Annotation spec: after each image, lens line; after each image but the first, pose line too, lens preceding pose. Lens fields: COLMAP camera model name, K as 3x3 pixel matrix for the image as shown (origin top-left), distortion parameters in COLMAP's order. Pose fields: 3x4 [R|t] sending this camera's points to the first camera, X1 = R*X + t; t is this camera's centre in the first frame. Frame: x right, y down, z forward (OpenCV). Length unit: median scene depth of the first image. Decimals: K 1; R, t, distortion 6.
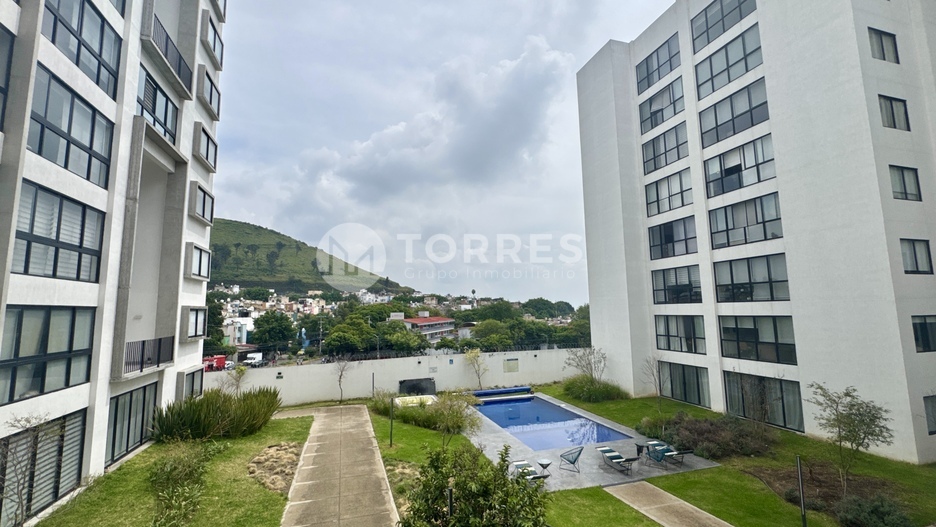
lens RADIAL K [[401.0, 0, 469.0], [0, 401.0, 259.6], [0, 0, 1]] dist [-0.001377, -0.000158]
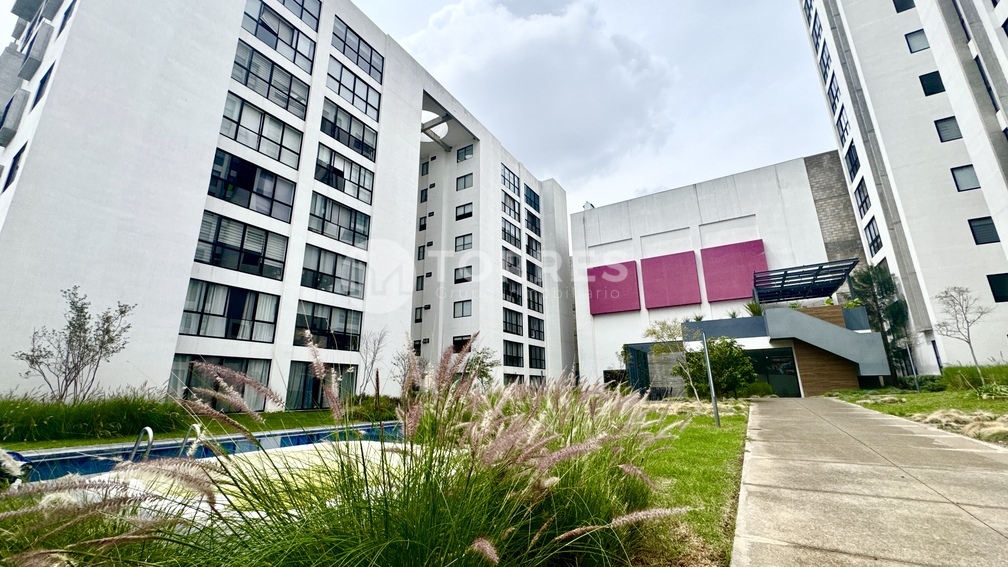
lens RADIAL K [[397.3, 0, 497.9], [0, 397.3, 283.2], [0, 0, 1]] dist [-0.000650, -0.000105]
pose [[-0.644713, 0.213795, 0.733919, -0.326798], [-0.084570, 0.934251, -0.346444, 0.383329], [-0.759732, -0.285425, -0.584243, 1.215956]]
